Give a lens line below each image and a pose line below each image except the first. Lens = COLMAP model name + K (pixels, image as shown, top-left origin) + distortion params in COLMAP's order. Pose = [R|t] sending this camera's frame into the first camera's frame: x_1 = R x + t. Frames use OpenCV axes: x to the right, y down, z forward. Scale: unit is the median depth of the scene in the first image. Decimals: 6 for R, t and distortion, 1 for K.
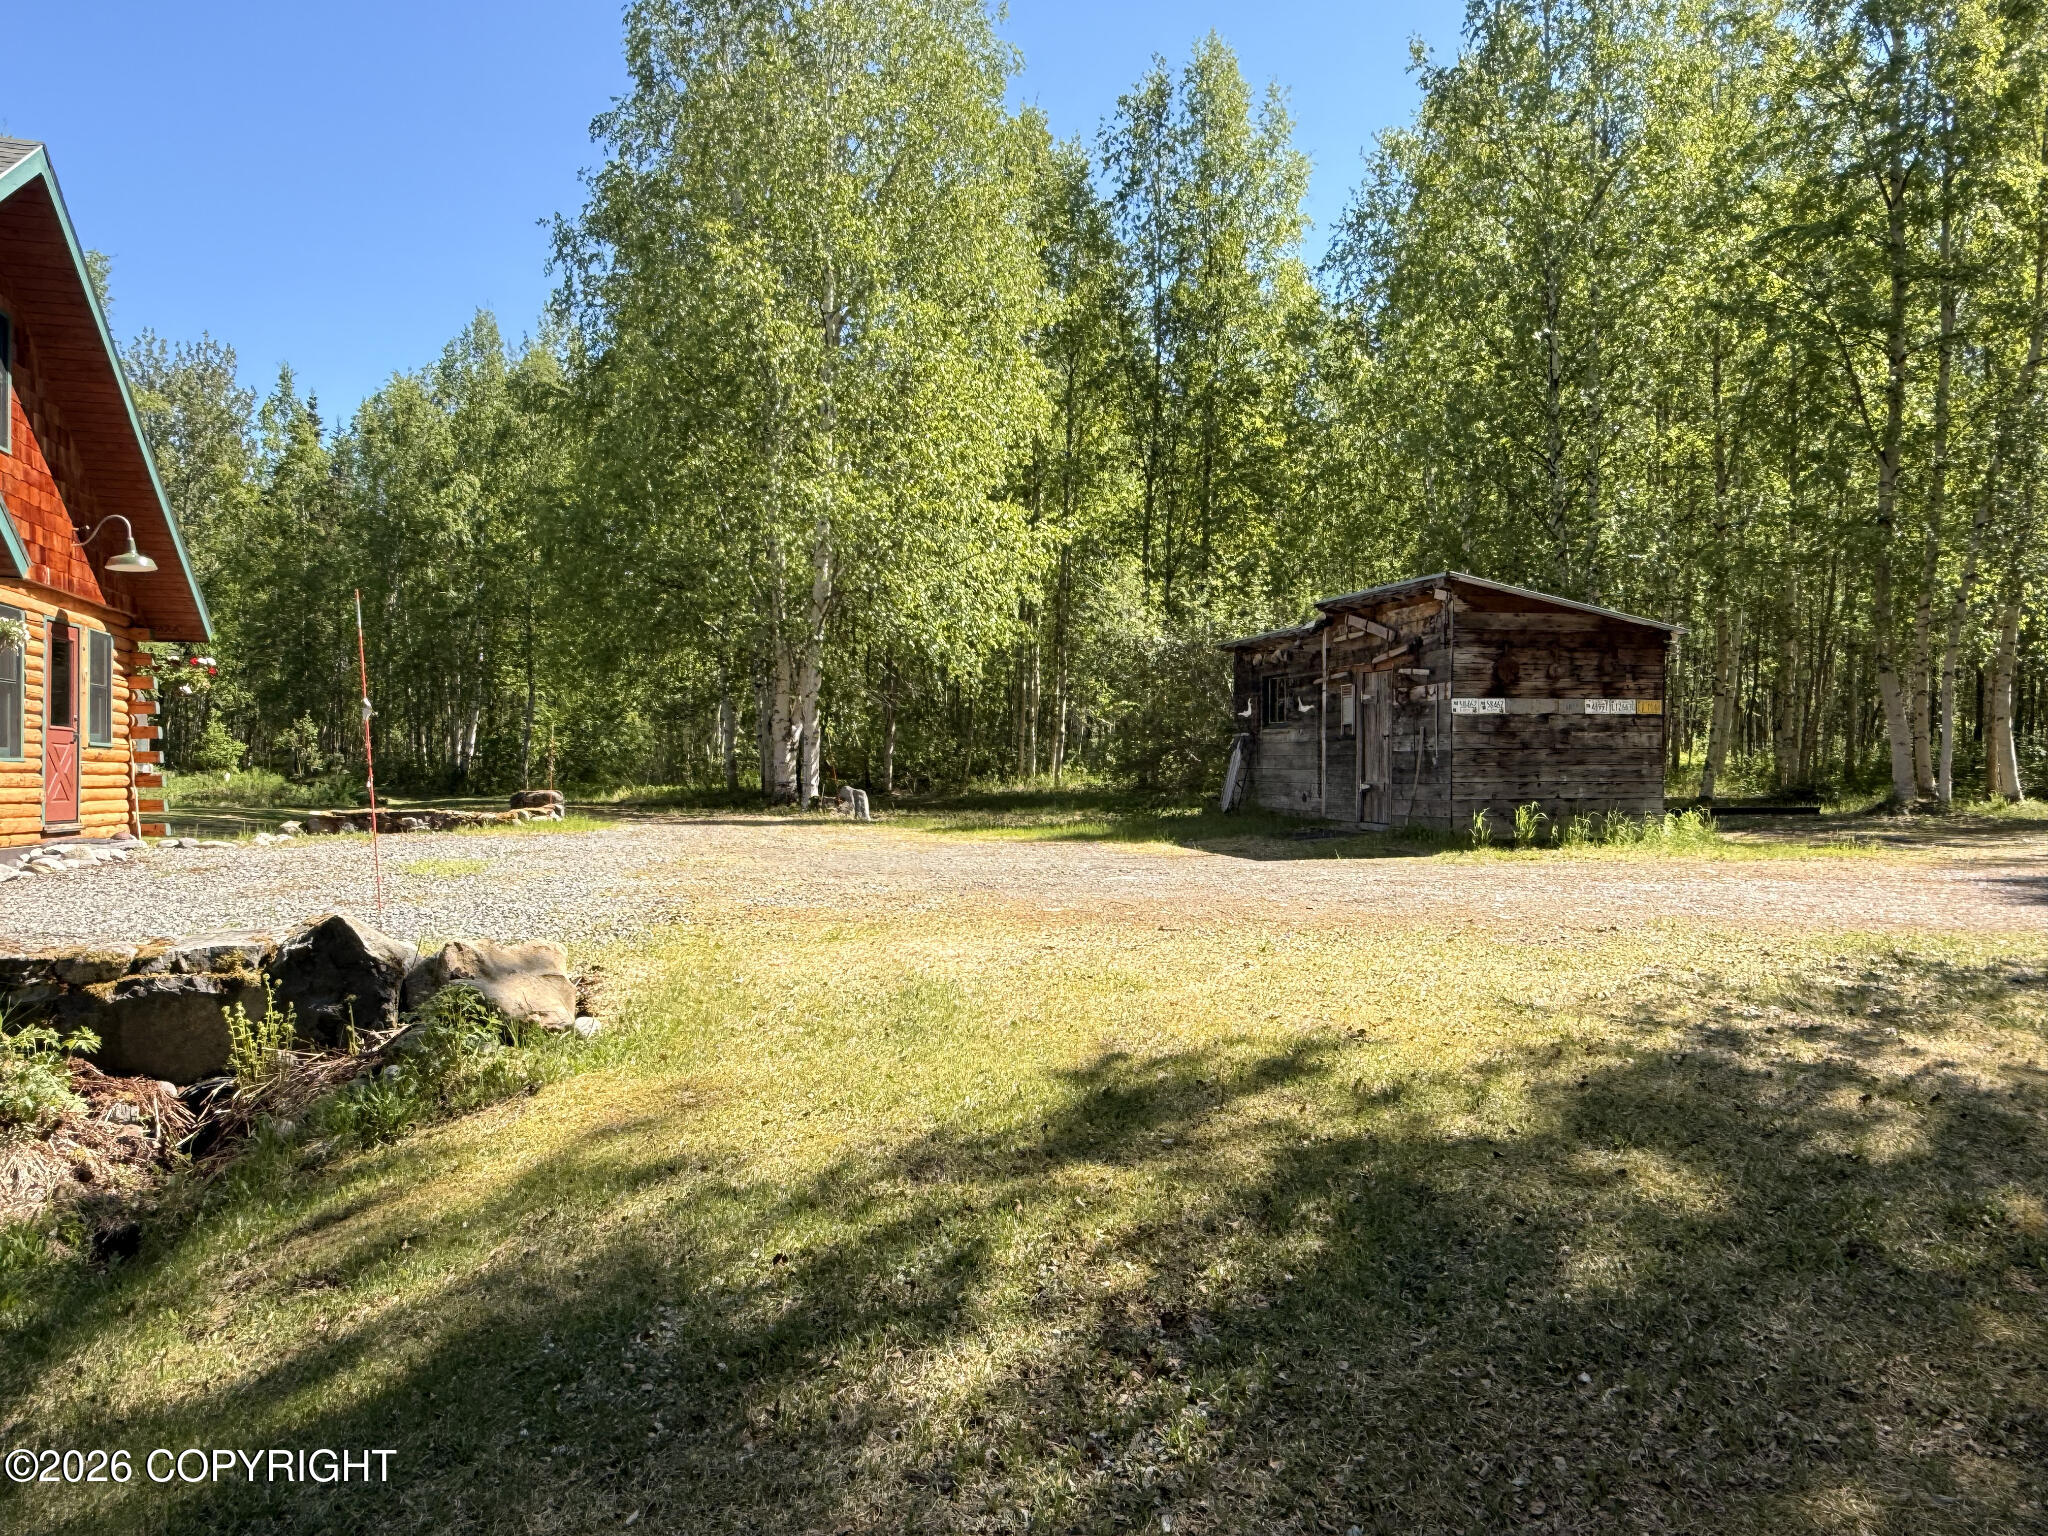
lens RADIAL K [[1373.1, 0, 1022.0], [0, 1373.1, 768.5], [0, 0, 1]] dist [-0.002052, -0.000730]
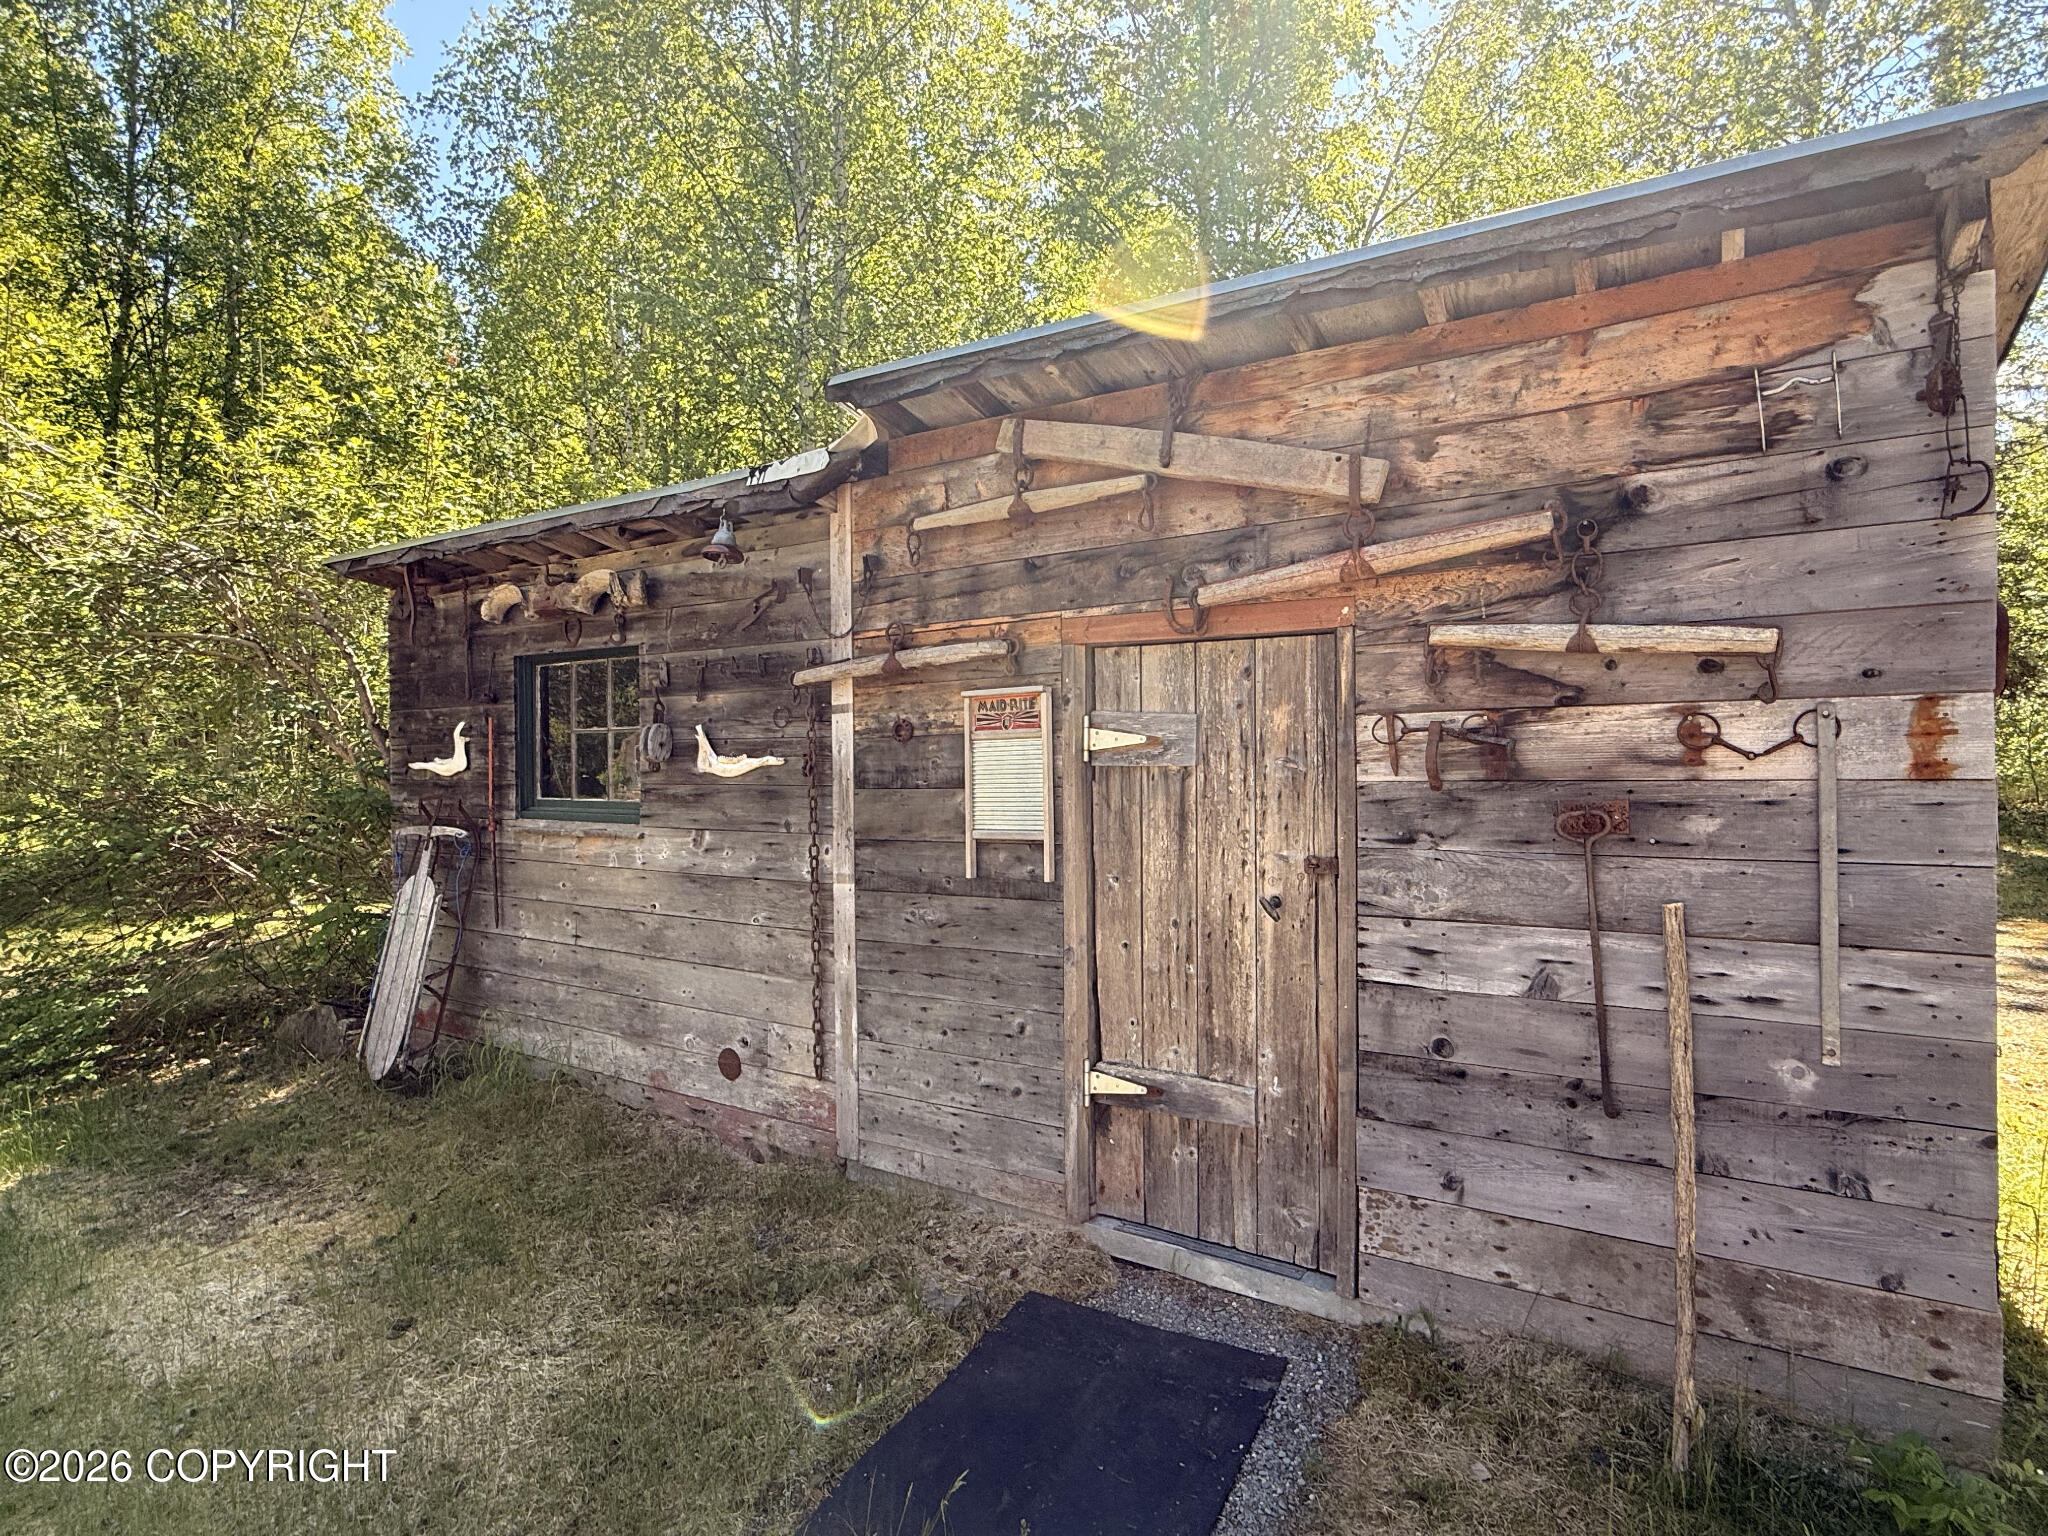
lens RADIAL K [[1081.9, 0, 1021.7], [0, 1081.9, 771.7], [0, 0, 1]] dist [-0.002428, -0.000125]
pose [[0.714392, -0.017032, 0.699538, 0.089325], [0.012586, 0.999855, 0.011492, -0.045351], [-0.699632, 0.000595, 0.714503, 0.807834]]
